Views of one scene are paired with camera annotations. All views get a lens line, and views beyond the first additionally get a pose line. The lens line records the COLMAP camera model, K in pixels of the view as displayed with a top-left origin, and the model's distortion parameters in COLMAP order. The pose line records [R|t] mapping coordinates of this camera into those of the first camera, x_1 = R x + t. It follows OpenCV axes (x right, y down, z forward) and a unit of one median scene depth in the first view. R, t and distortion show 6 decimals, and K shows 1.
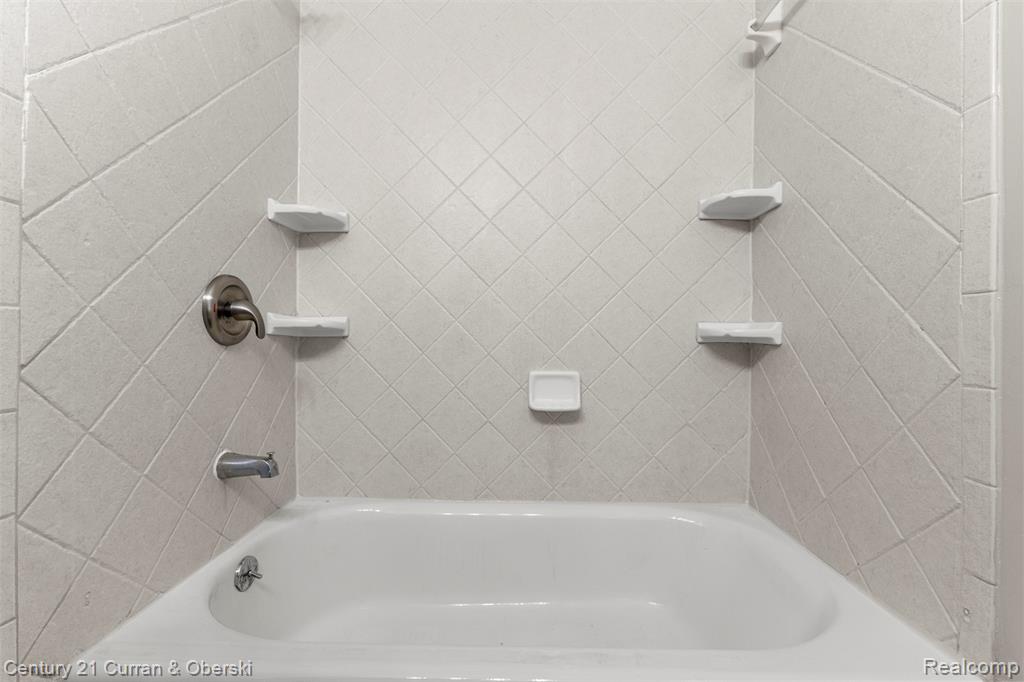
lens RADIAL K [[445.2, 0, 512.6], [0, 445.2, 337.6], [0, 0, 1]] dist [0.004895, -0.000987]
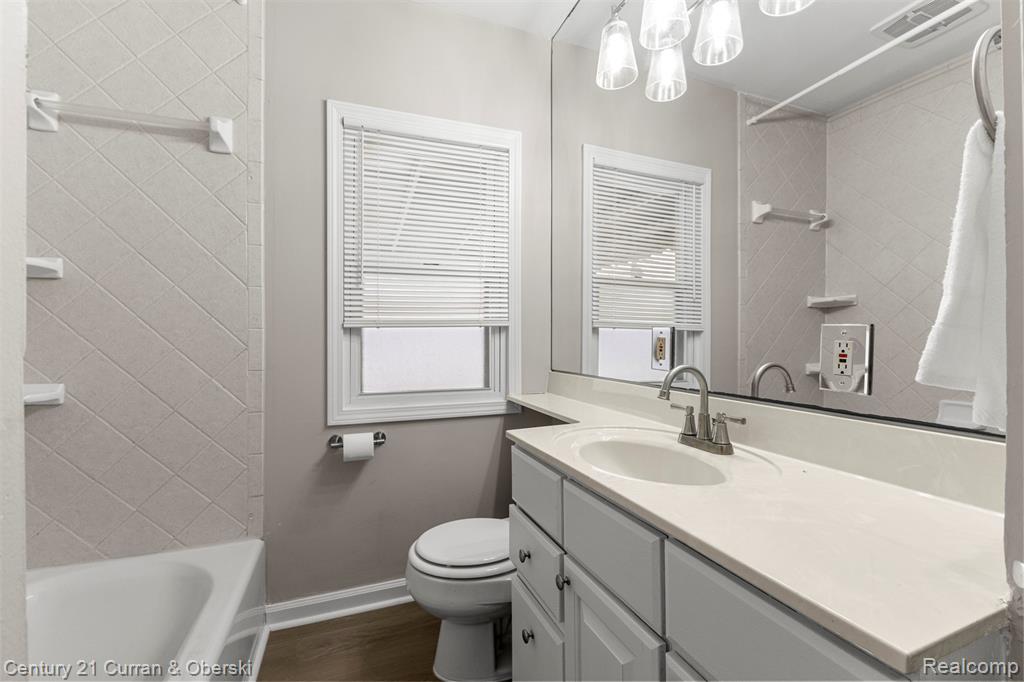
lens RADIAL K [[445.2, 0, 514.3], [0, 445.2, 342.8], [0, 0, 1]] dist [0.004895, -0.000987]
pose [[-0.402643, -0.007692, 0.915325, -0.987658], [-0.006647, 0.999963, 0.005479, -0.167979], [-0.915333, -0.003878, -0.402679, 0.455751]]
